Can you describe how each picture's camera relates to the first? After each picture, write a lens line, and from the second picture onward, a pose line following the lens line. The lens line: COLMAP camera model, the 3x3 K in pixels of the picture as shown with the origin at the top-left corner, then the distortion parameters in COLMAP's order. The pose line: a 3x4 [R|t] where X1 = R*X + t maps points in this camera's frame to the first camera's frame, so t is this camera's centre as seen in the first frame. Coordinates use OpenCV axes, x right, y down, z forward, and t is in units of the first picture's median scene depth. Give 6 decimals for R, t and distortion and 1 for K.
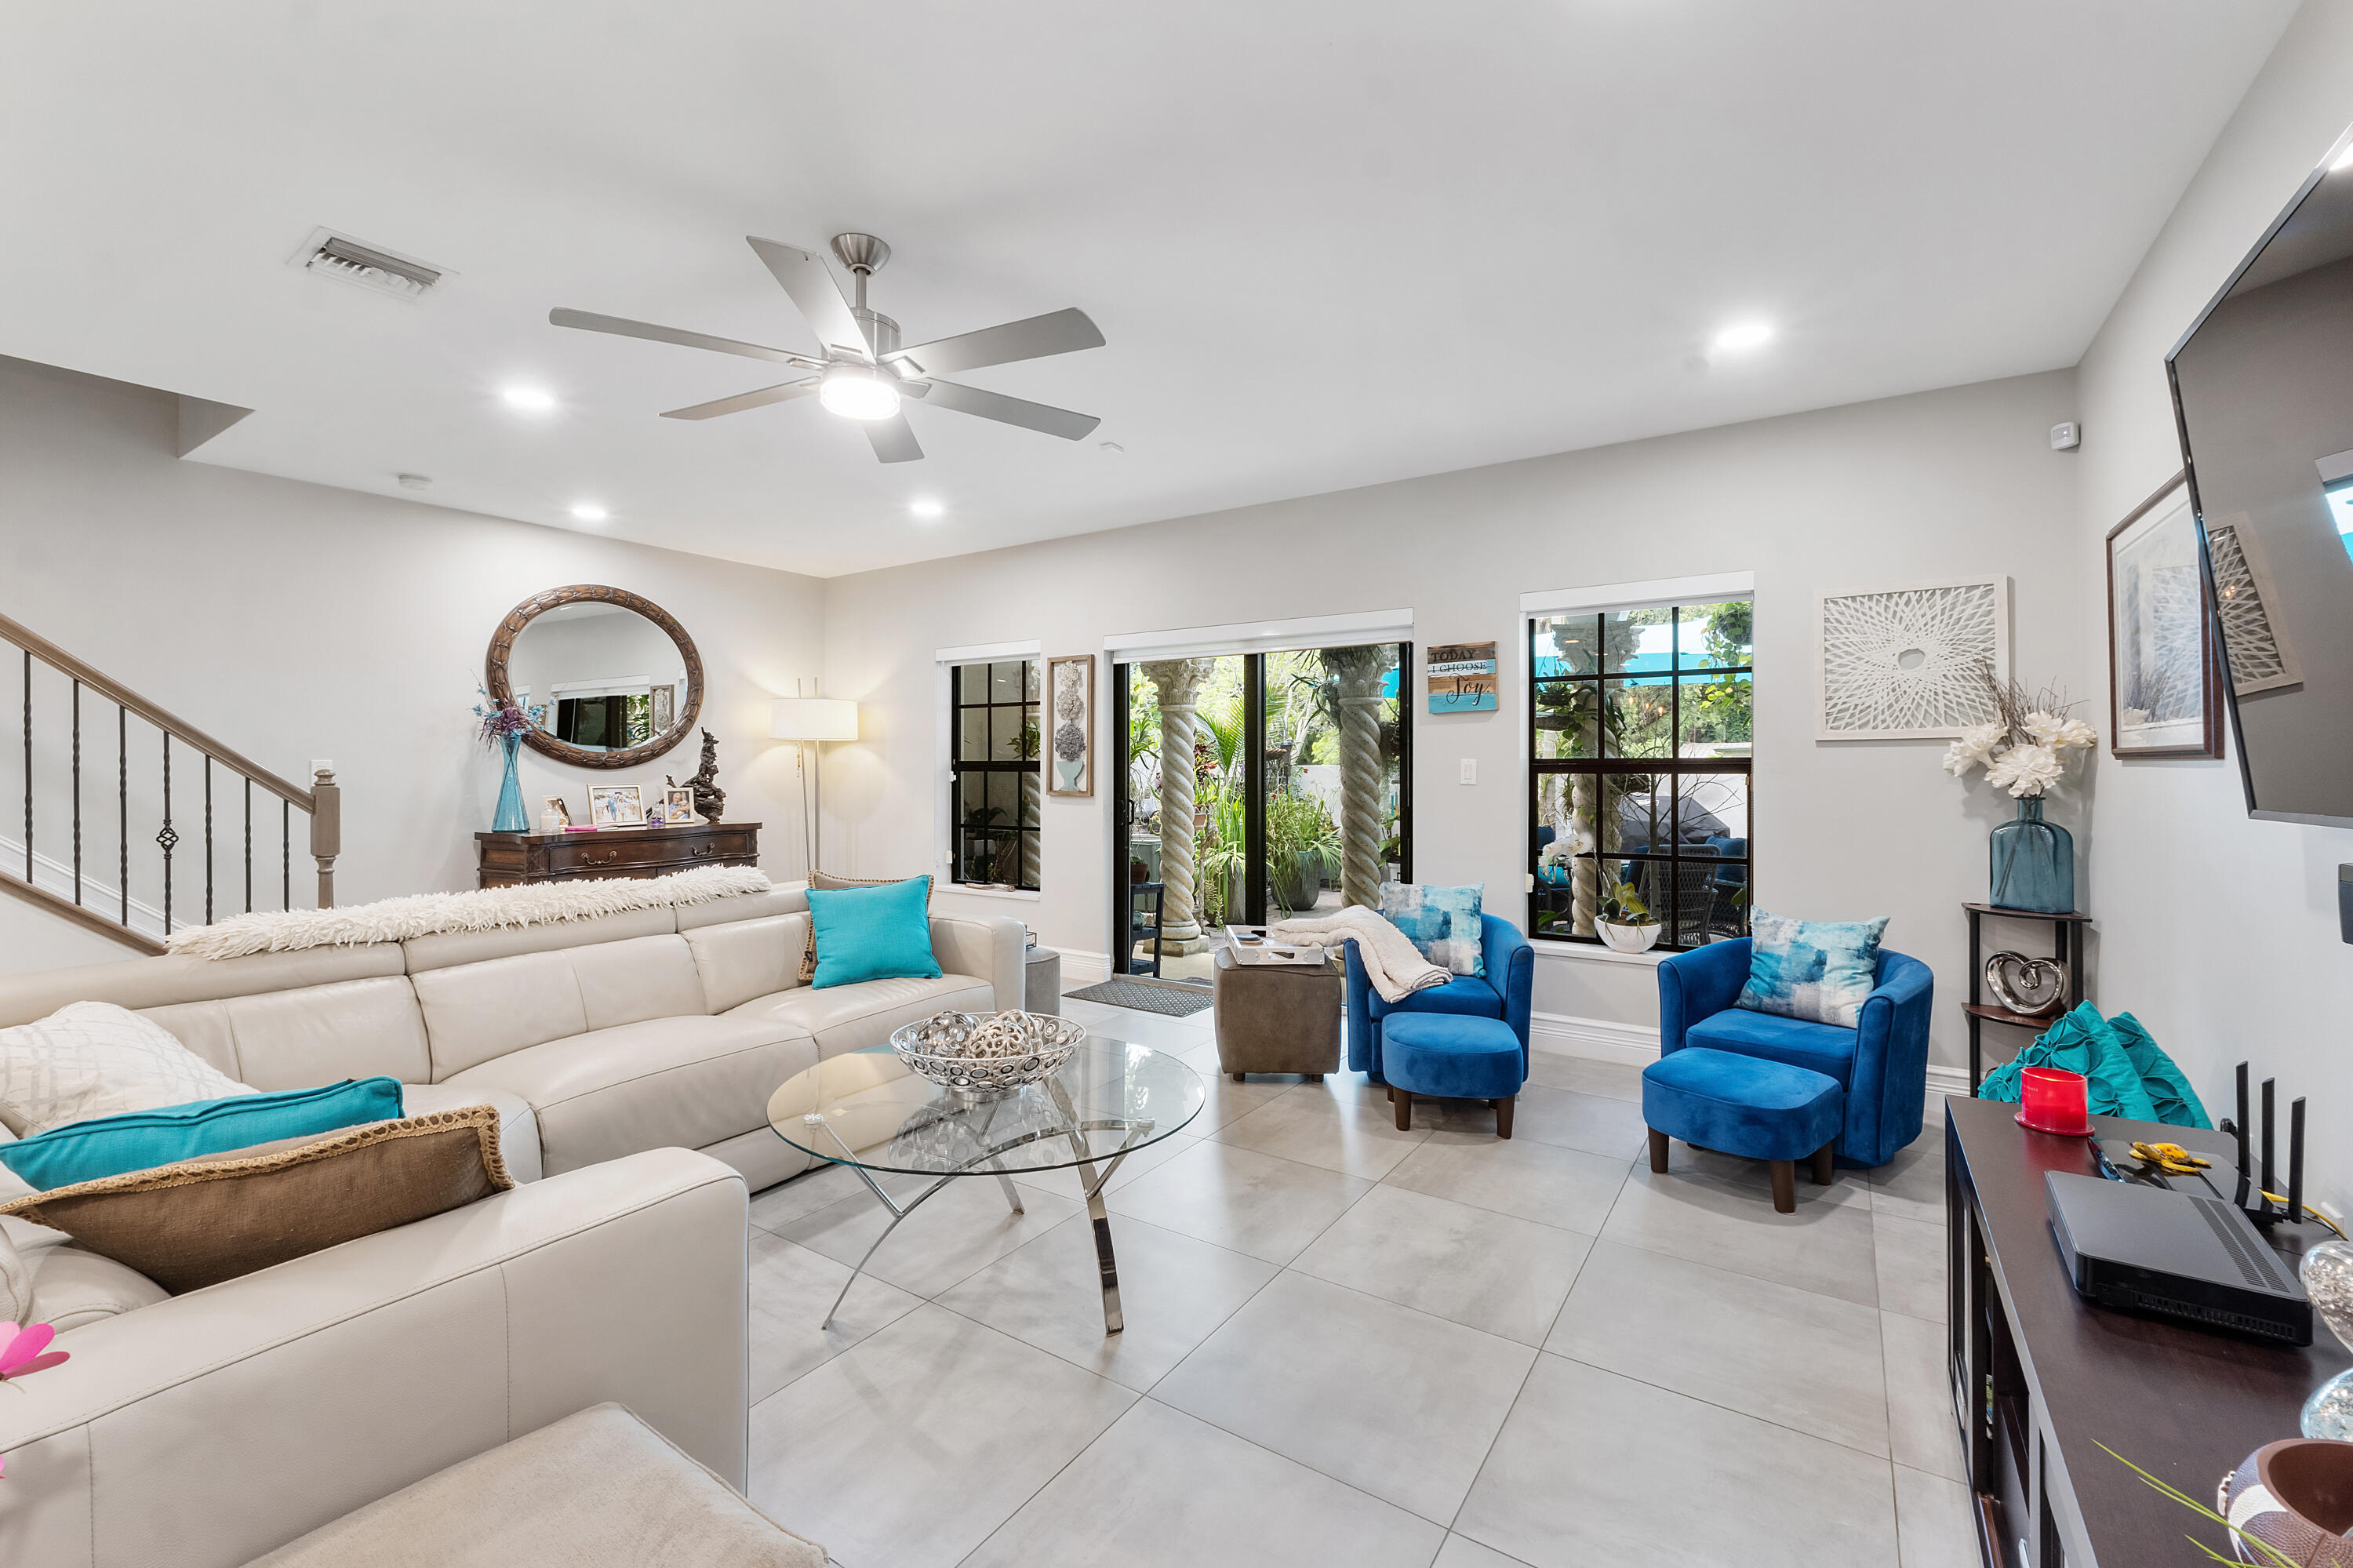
lens RADIAL K [[998.4, 0, 1182.7], [0, 998.4, 753.9], [0, 0, 1]] dist [-0.012417, 0.000748]
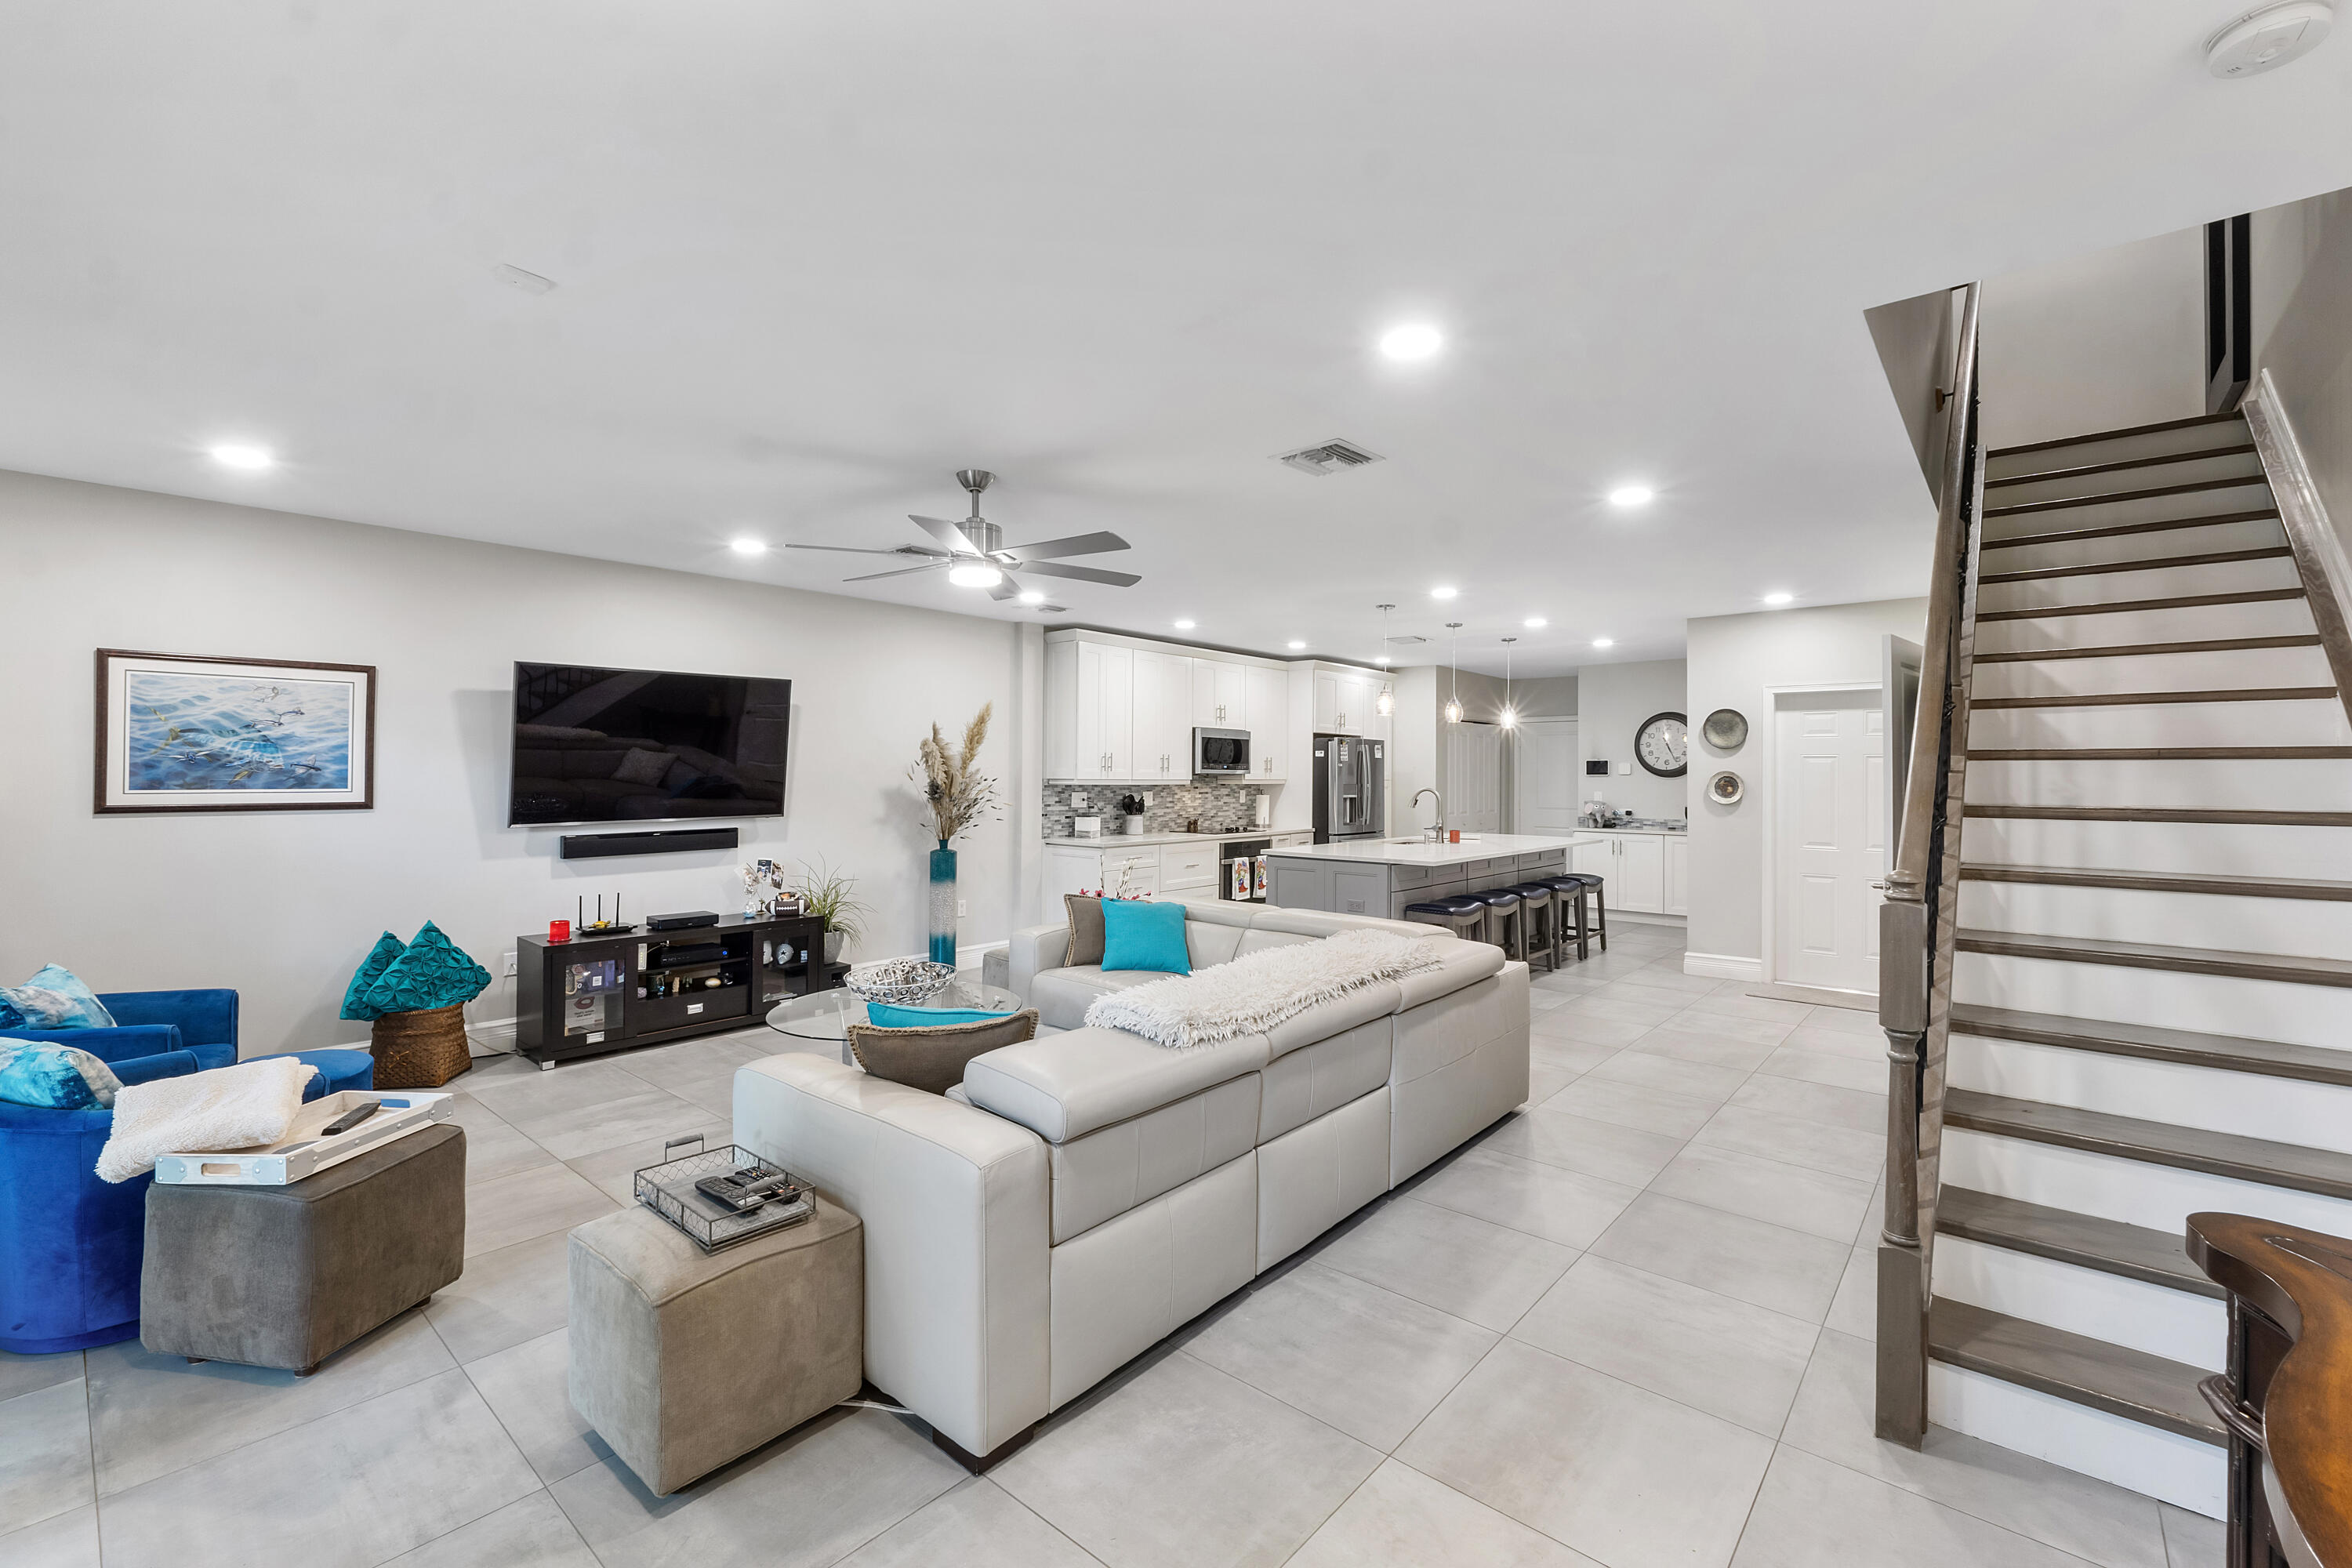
lens RADIAL K [[997.9, 0, 1178.0], [0, 997.9, 764.6], [0, 0, 1]] dist [-0.012417, 0.000748]
pose [[-0.991215, -0.002994, 0.132227, -0.558007], [-0.005408, 0.999825, -0.017898, -0.034229], [-0.132151, -0.018456, -0.991058, 1.642986]]
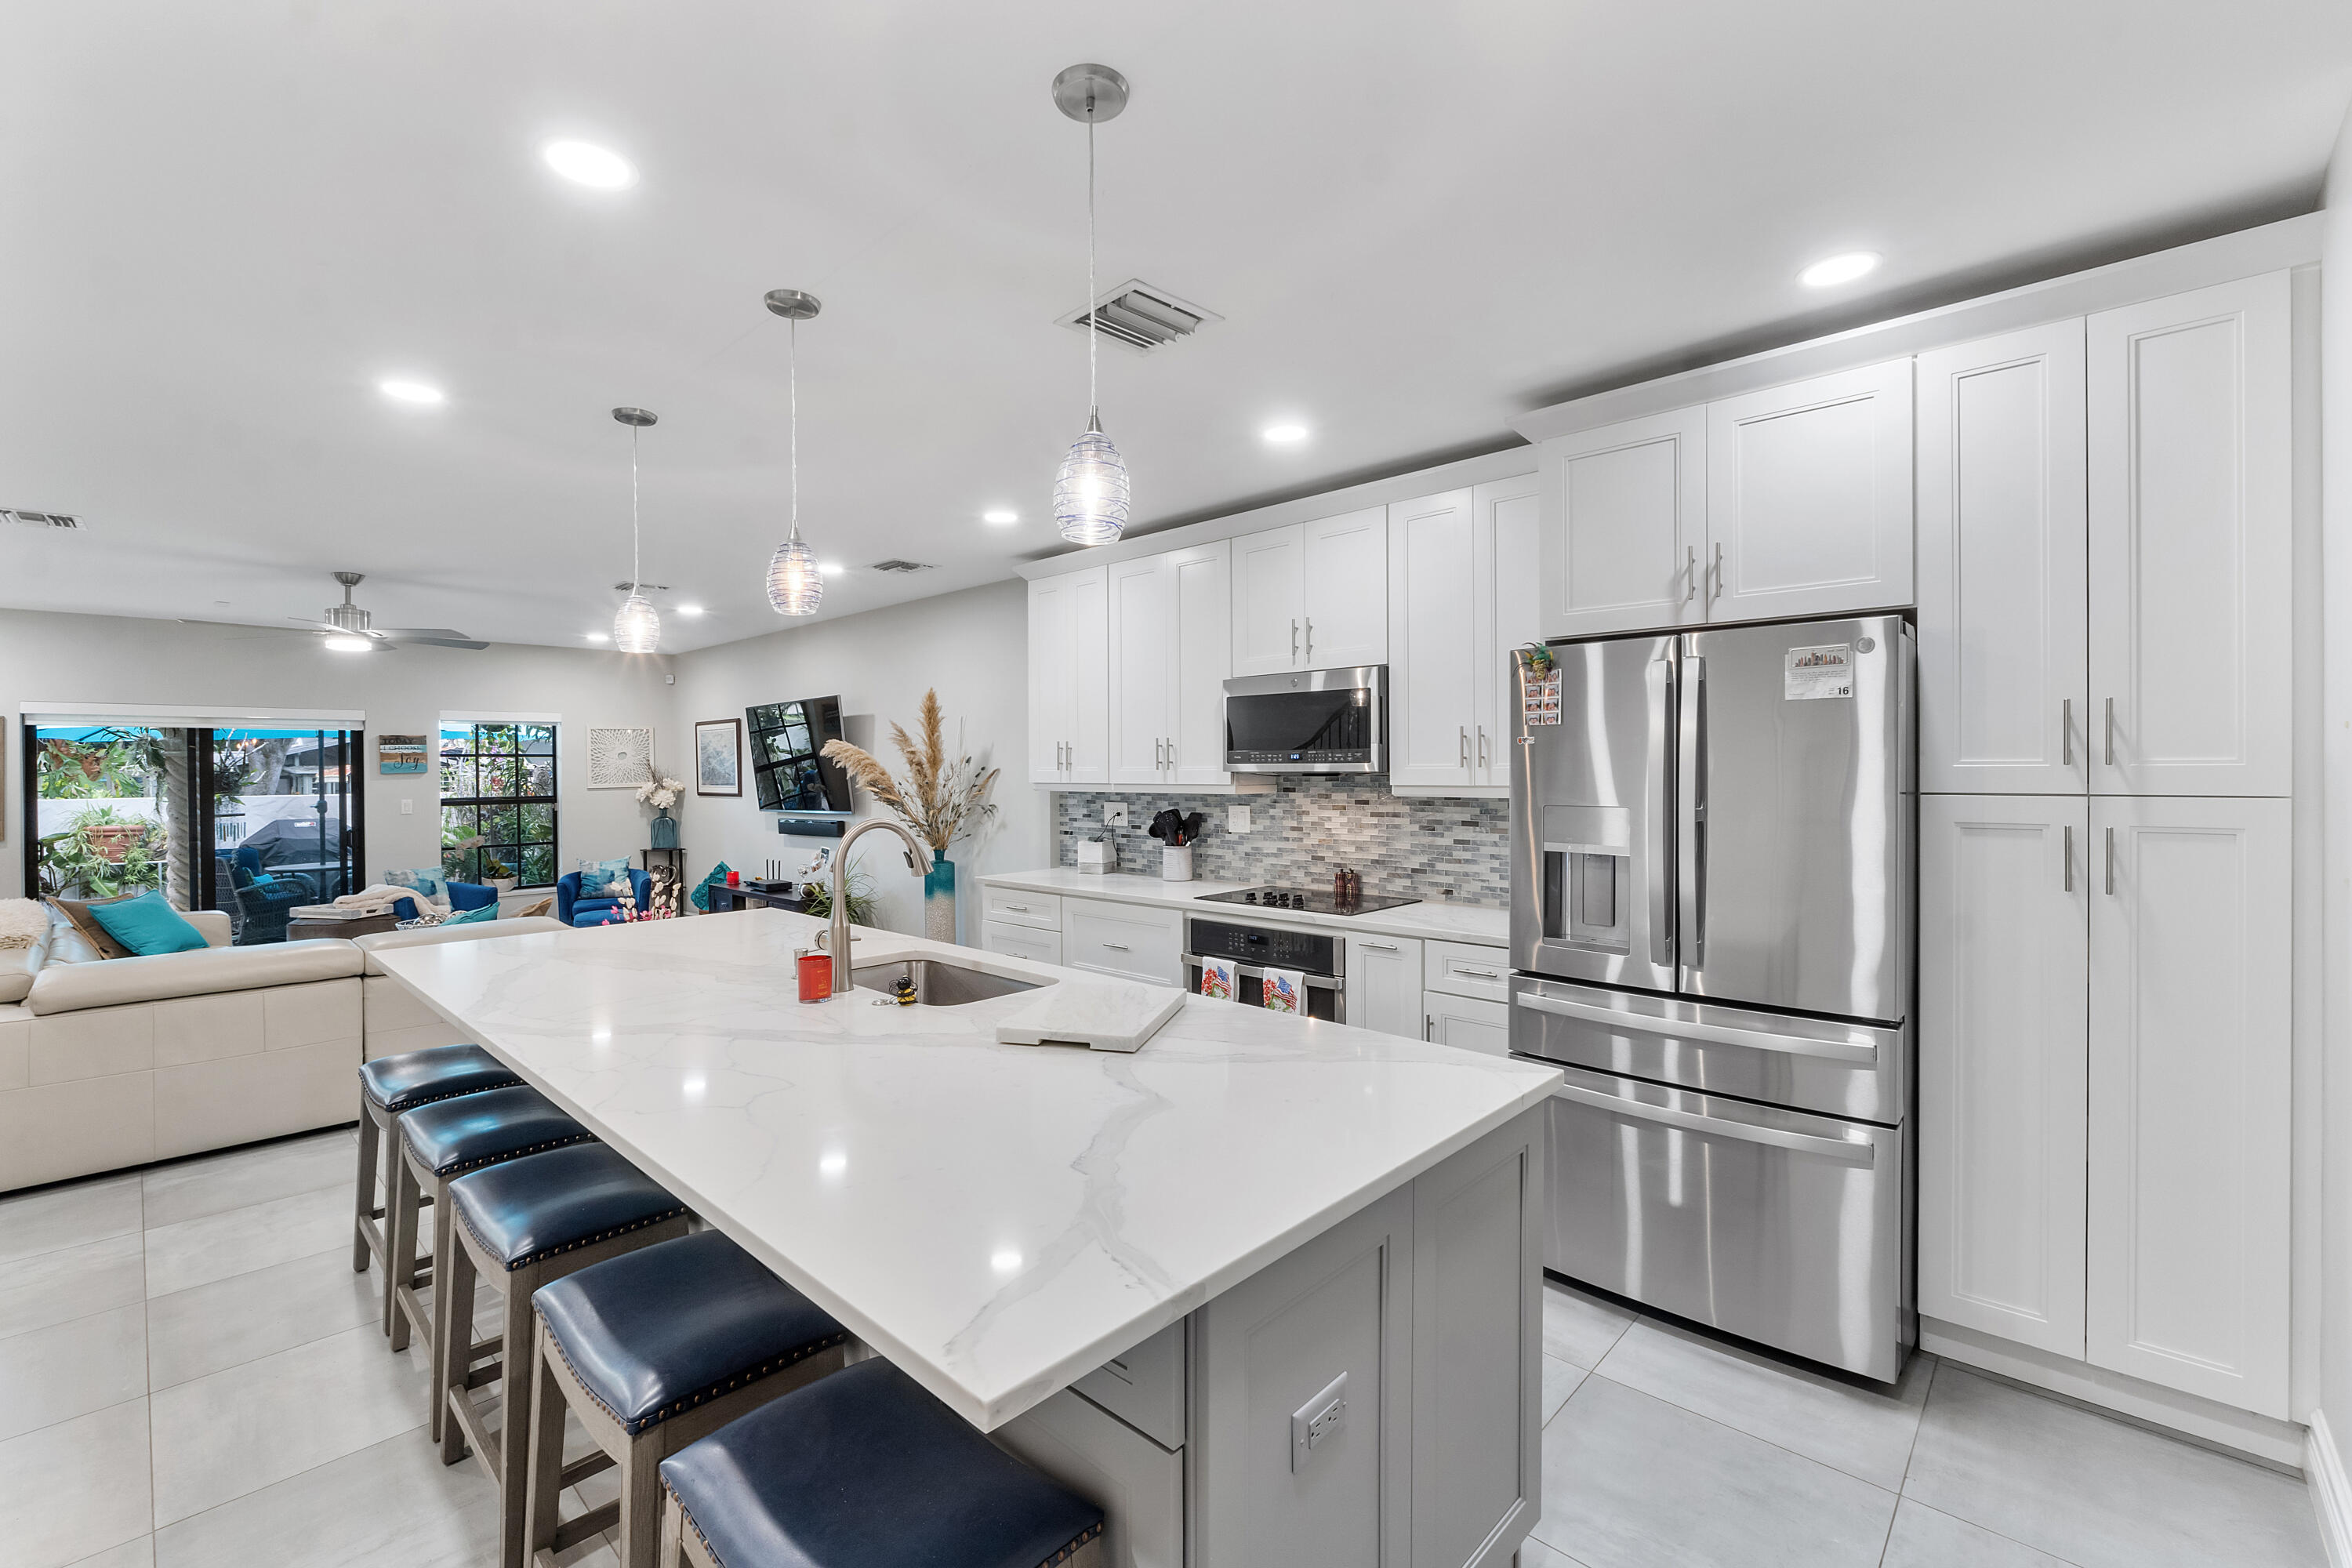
lens RADIAL K [[997.9, 0, 1140.3], [0, 997.9, 777.0], [0, 0, 1]] dist [-0.012417, 0.000748]
pose [[0.189606, -0.007328, 0.981833, -1.415958], [-0.000590, 0.999971, 0.007577, -0.058139], [-0.981860, -0.002015, 0.189596, -0.729634]]
